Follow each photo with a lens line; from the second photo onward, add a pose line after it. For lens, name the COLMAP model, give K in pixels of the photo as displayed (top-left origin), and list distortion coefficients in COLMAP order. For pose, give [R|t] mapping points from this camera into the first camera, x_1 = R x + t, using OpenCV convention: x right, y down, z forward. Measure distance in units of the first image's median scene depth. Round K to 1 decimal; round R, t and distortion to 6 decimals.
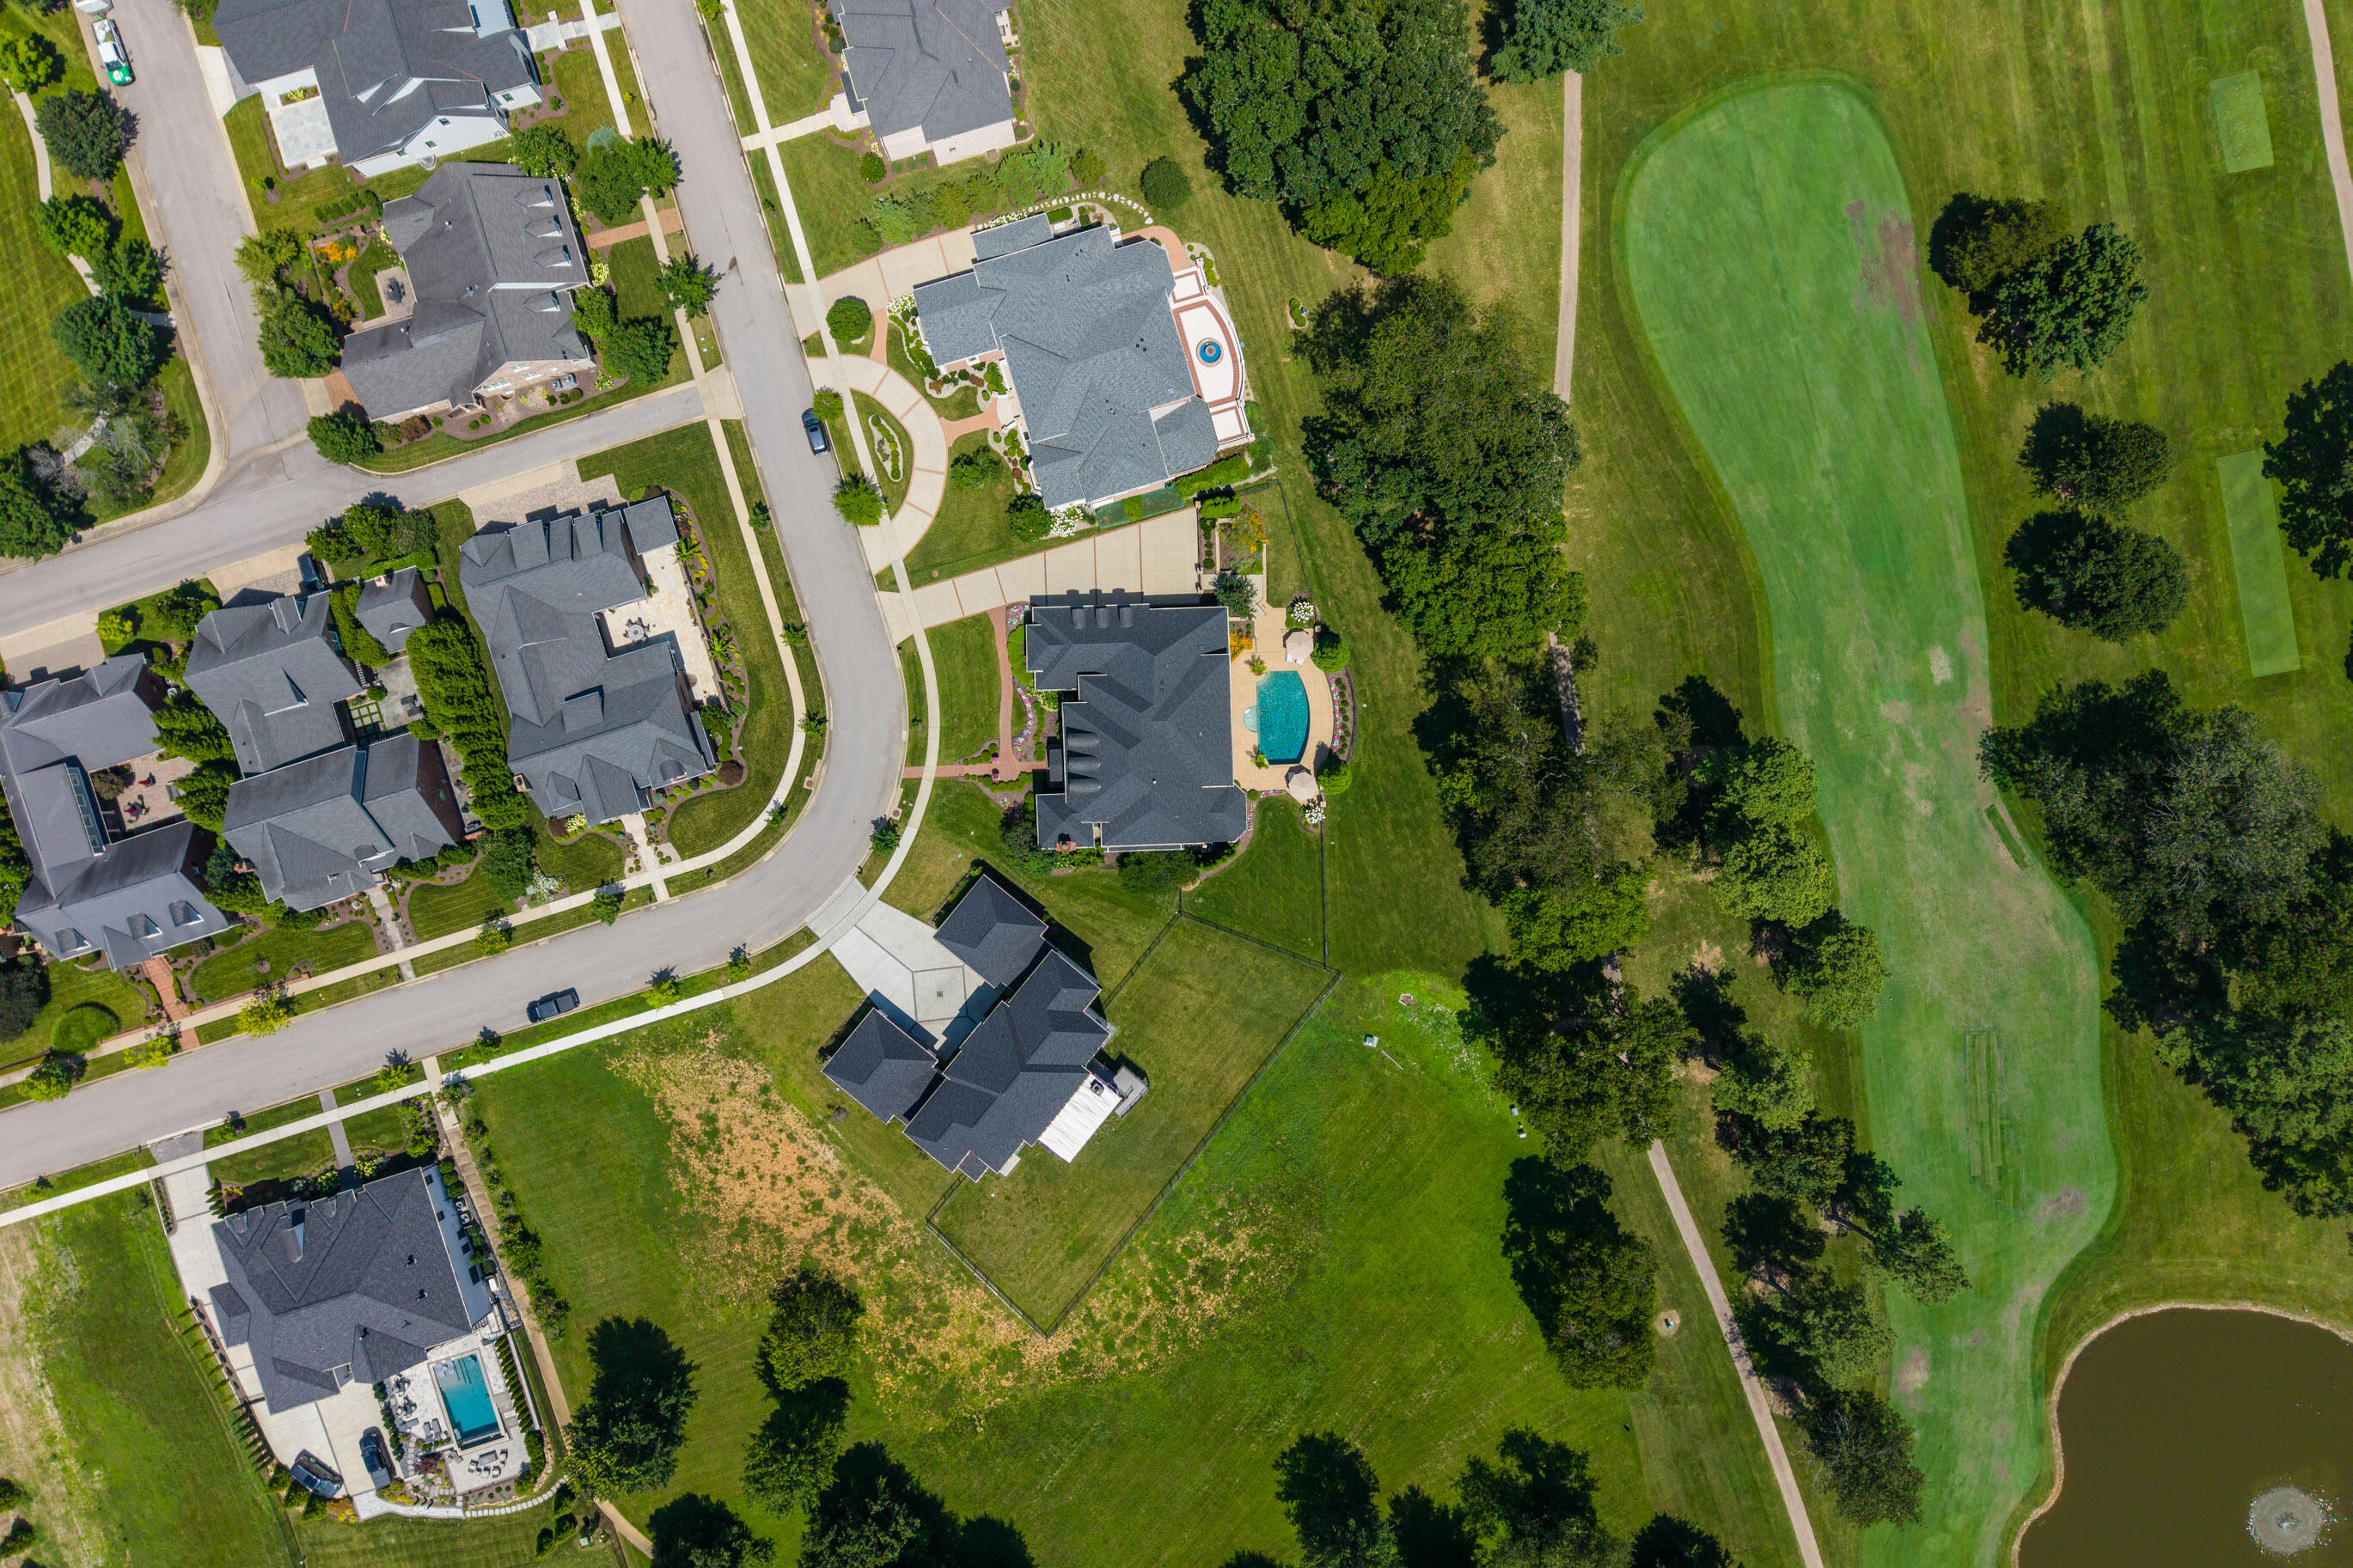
lens RADIAL K [[1545.5, 0, 1176.5], [0, 1545.5, 784.0], [0, 0, 1]] dist [0.104962, -0.158528]
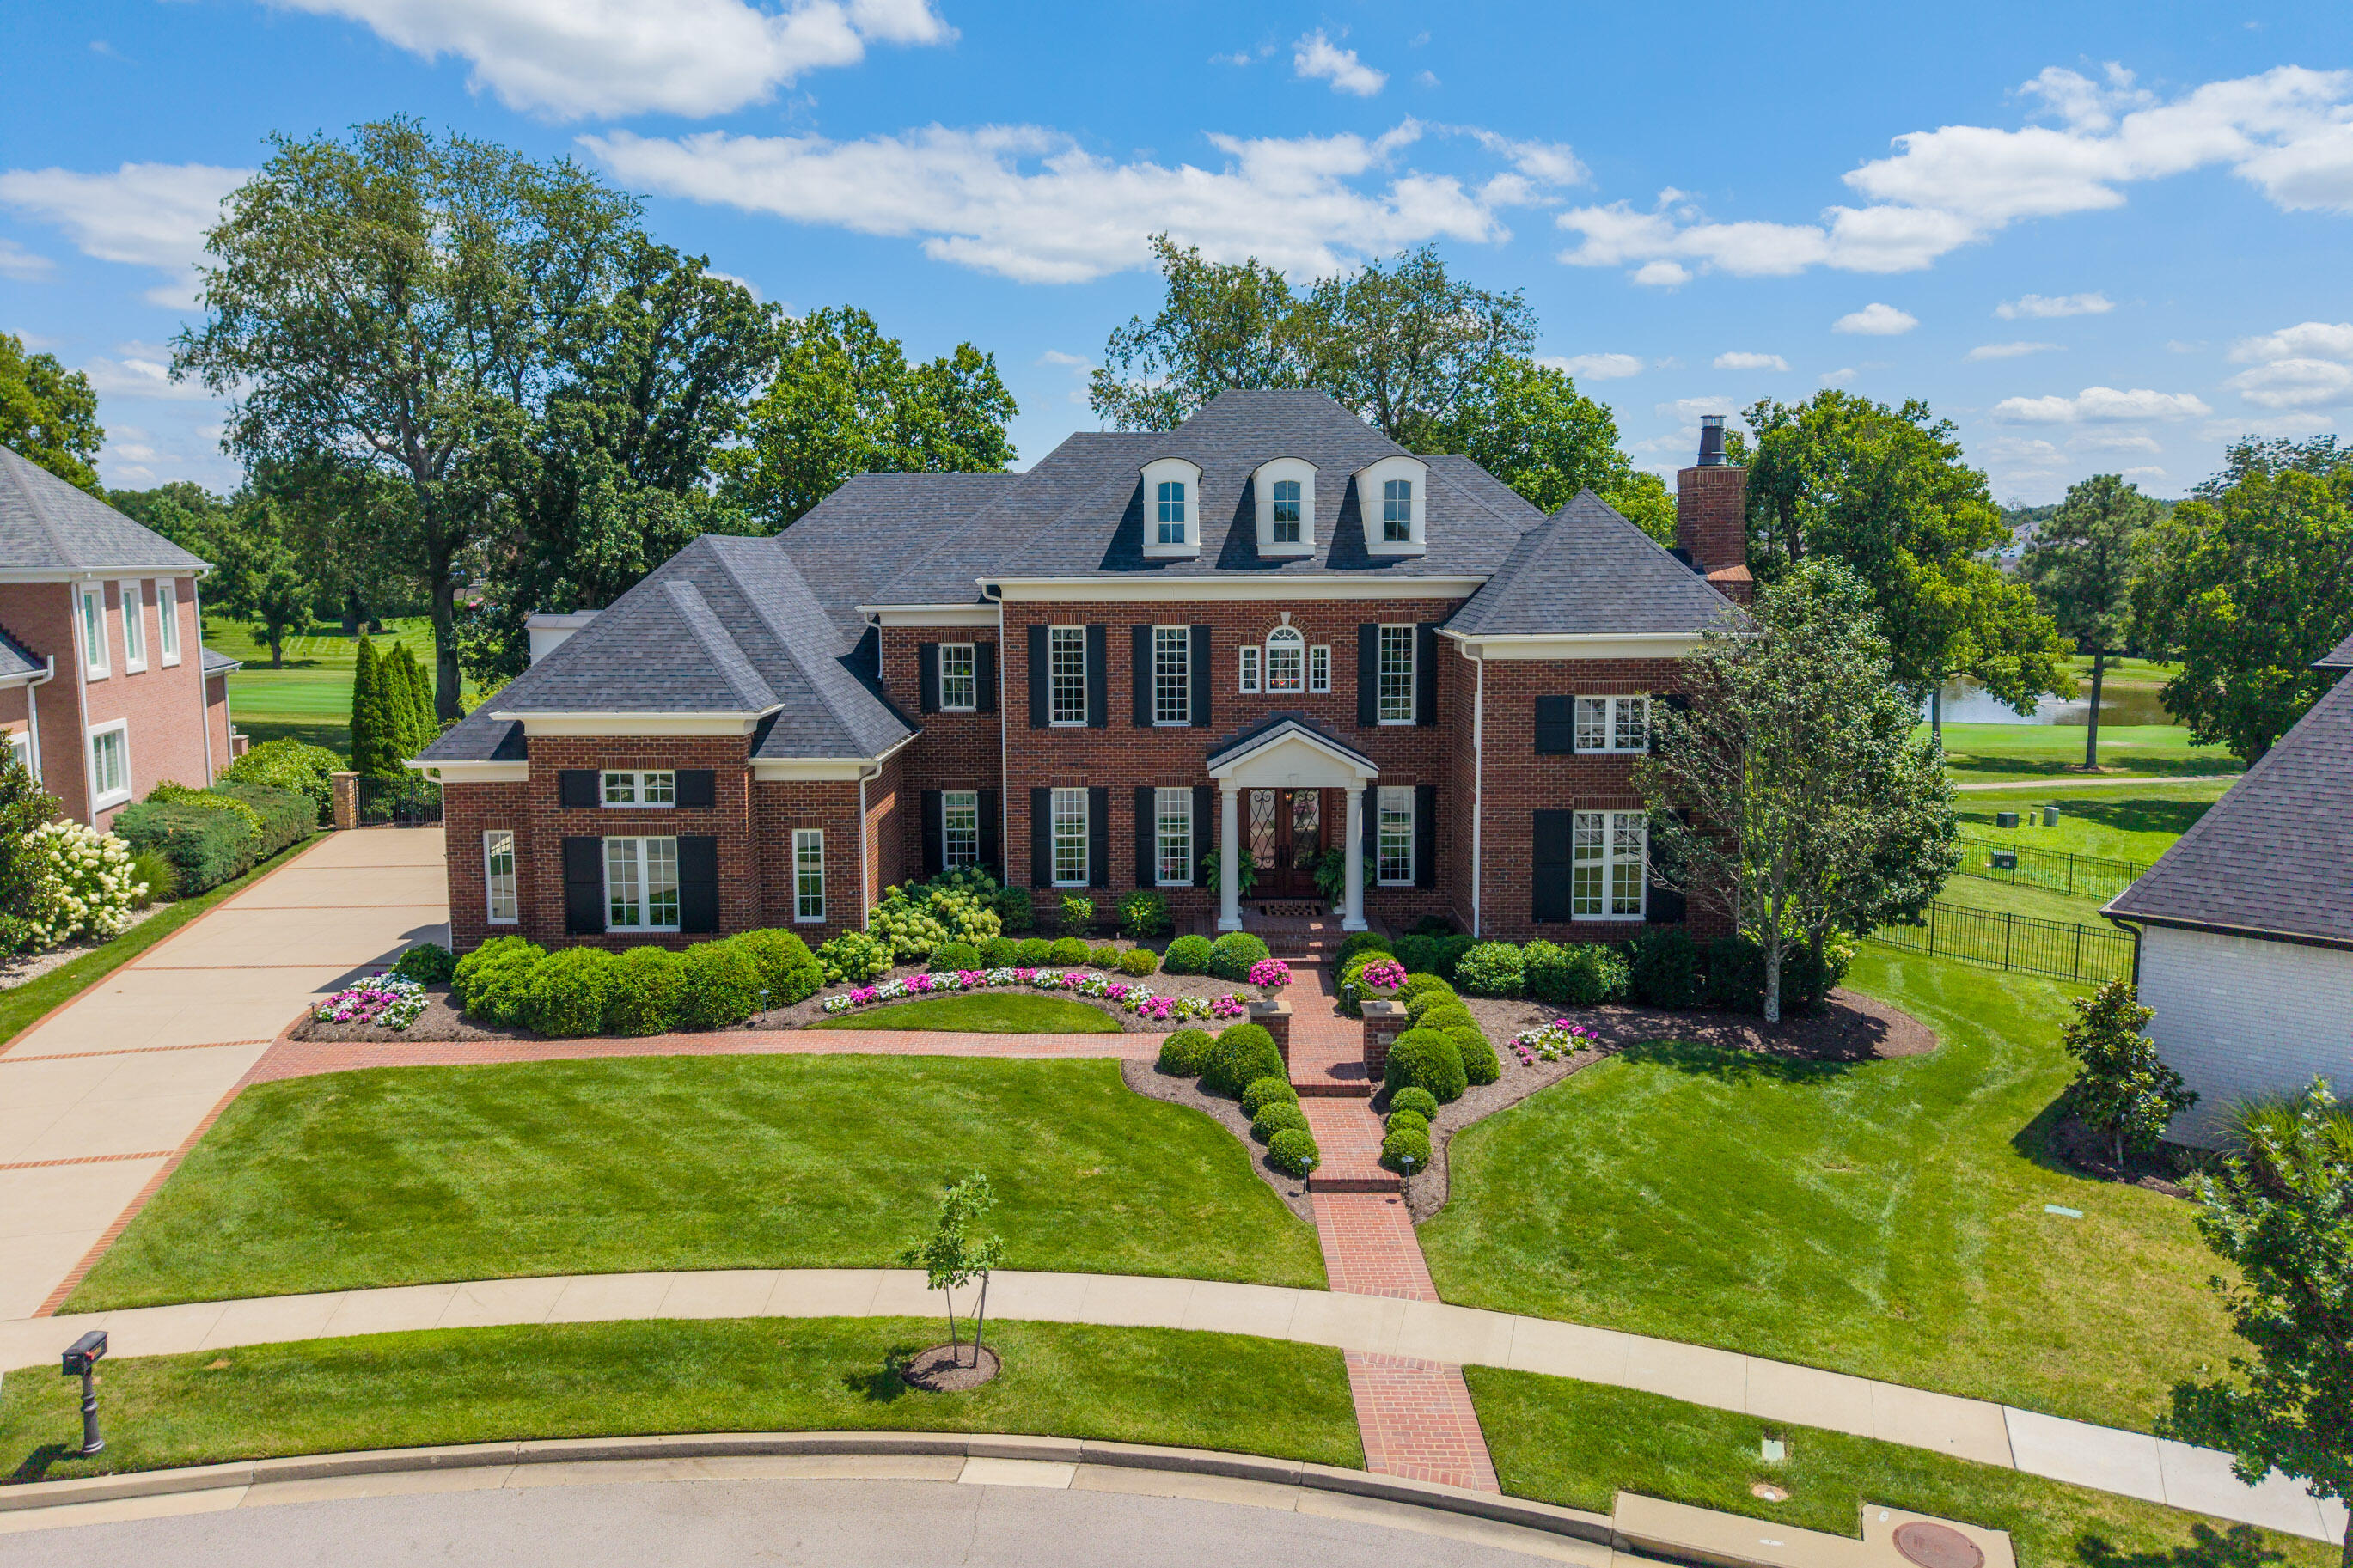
lens RADIAL K [[1584.6, 0, 1170.2], [0, 1584.6, 716.0], [0, 0, 1]] dist [0.001188, 0.002073]
pose [[0.042881, -0.122132, 0.991587, -0.262152], [0.999037, -0.003934, -0.043688, -0.018420], [0.009237, 0.992506, 0.121846, 0.947436]]
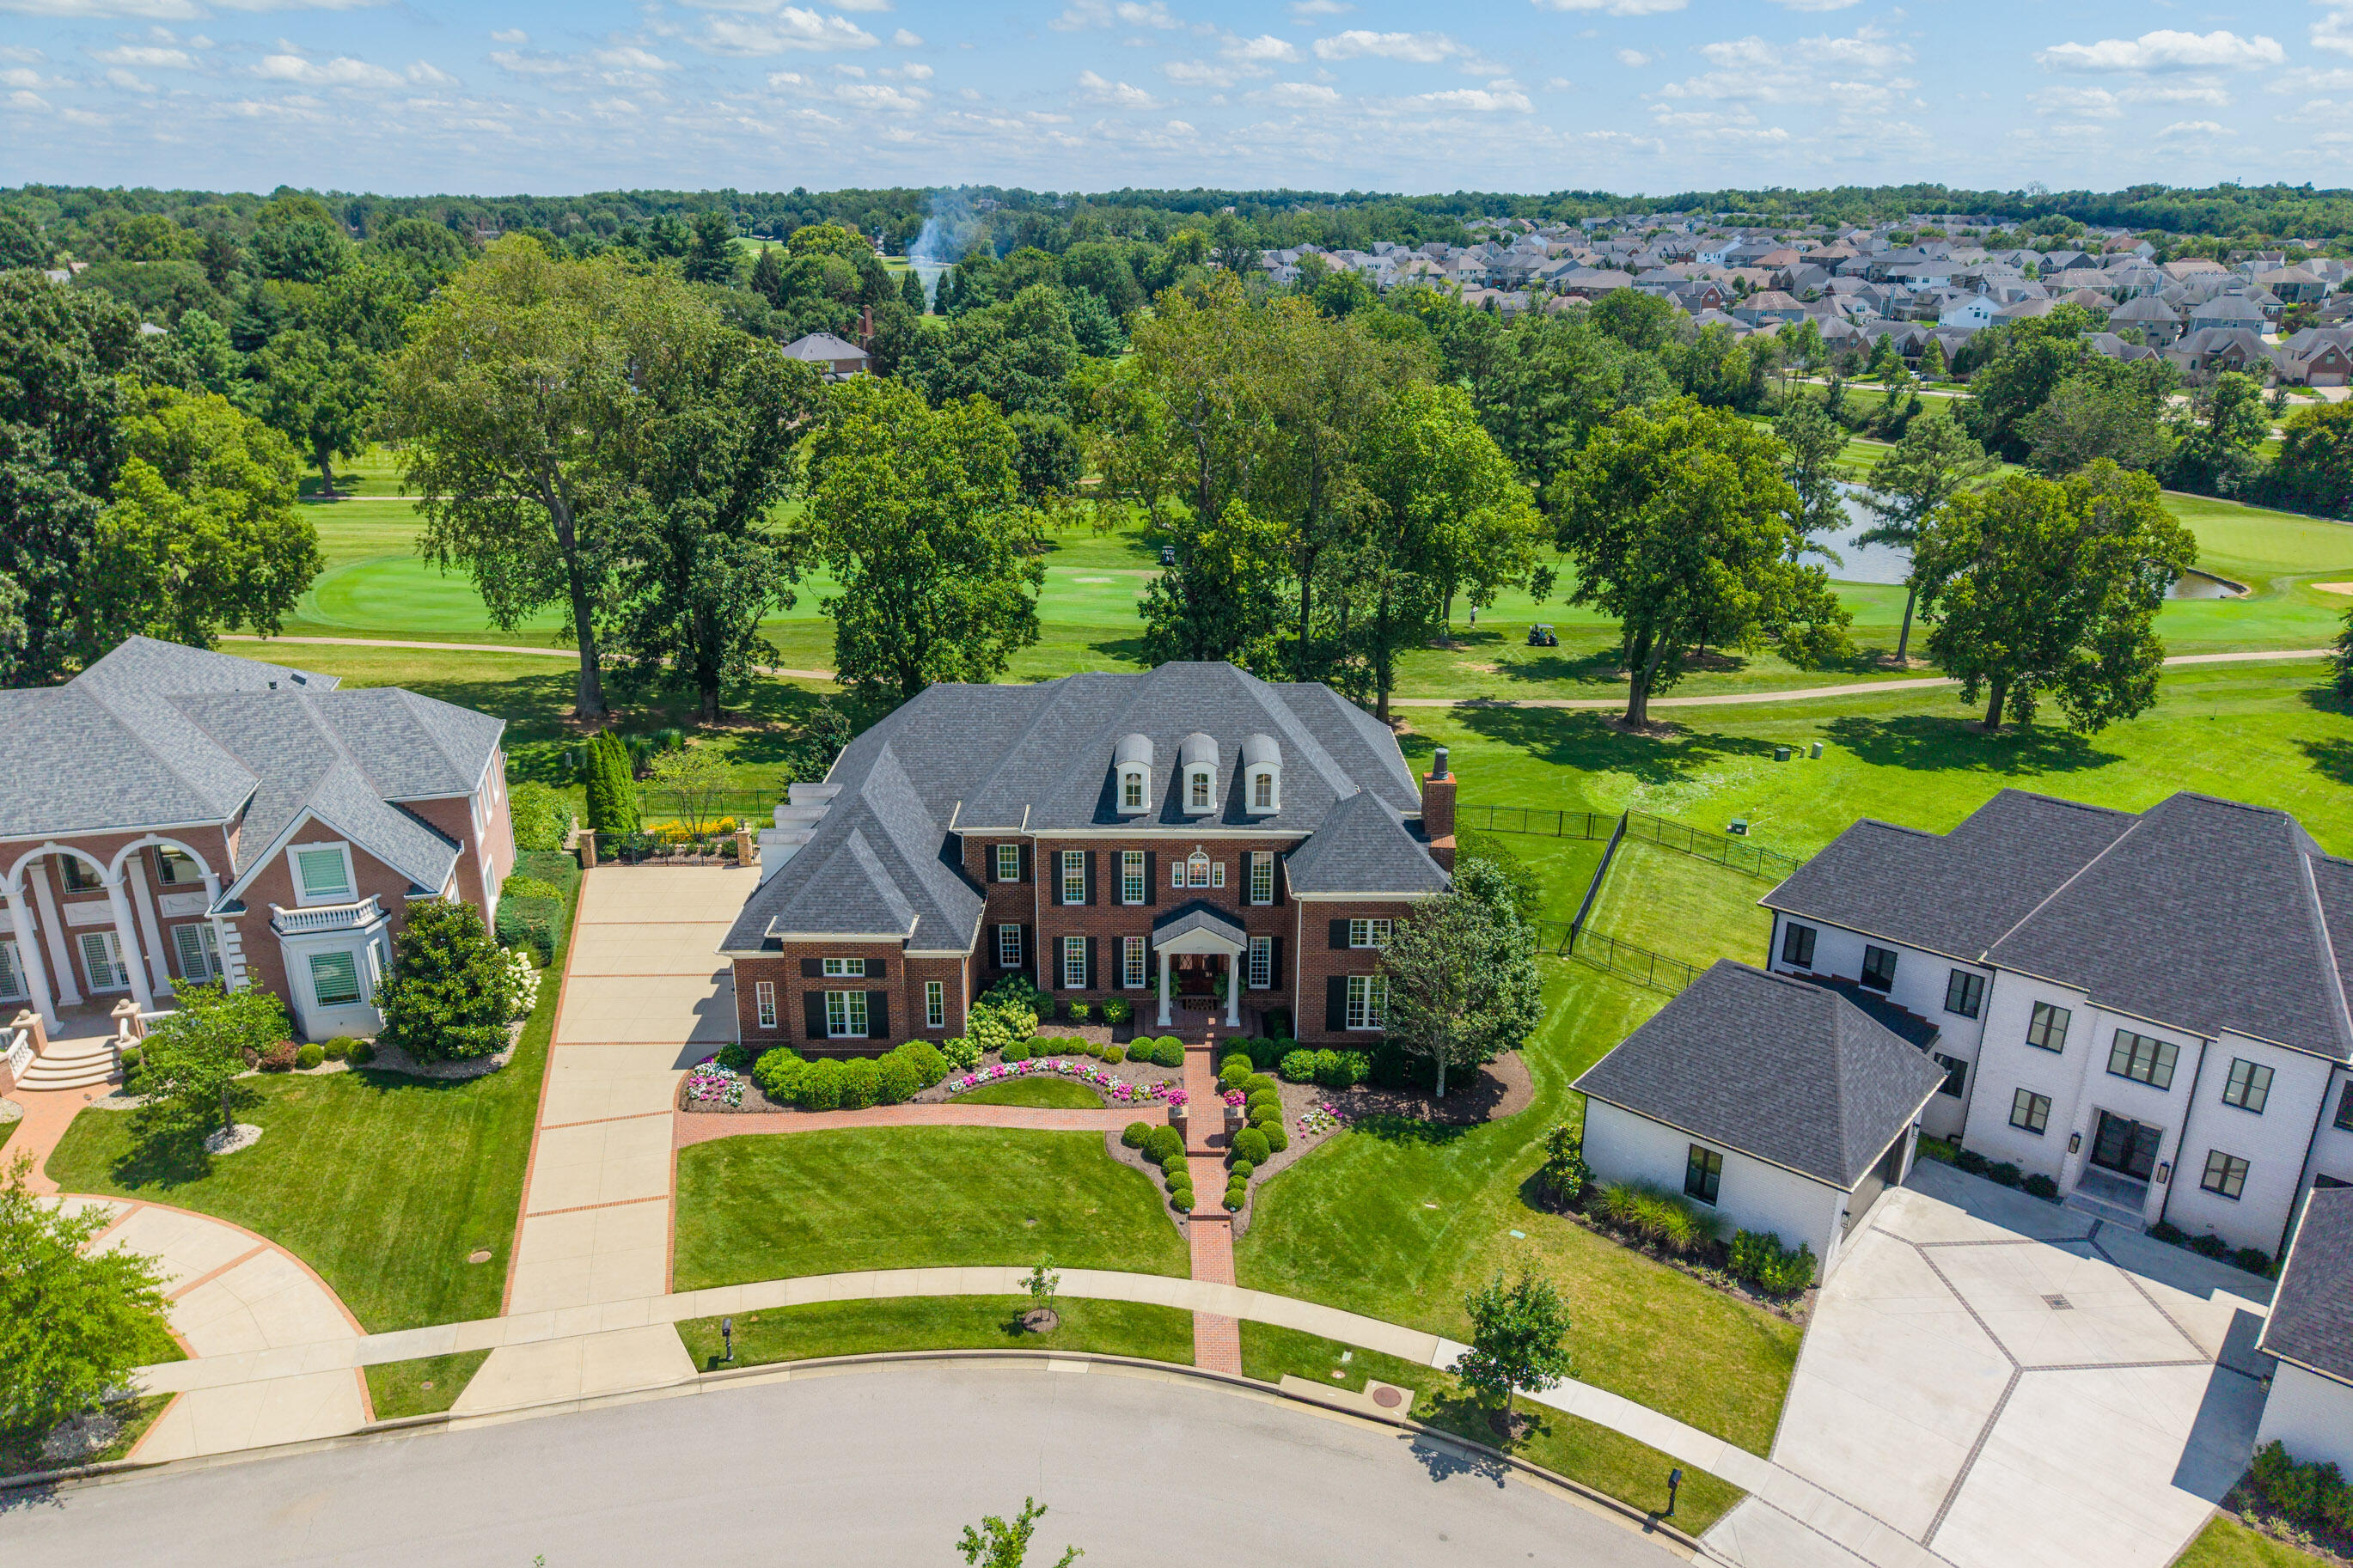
lens RADIAL K [[1588.4, 0, 1176.5], [0, 1588.4, 784.0], [0, 0, 1]] dist [0.038235, -0.048904]
pose [[0.028218, -0.357805, 0.933370, -0.380929], [0.999587, 0.015261, -0.024370, -0.009370], [-0.005525, 0.933672, 0.358087, 0.823787]]
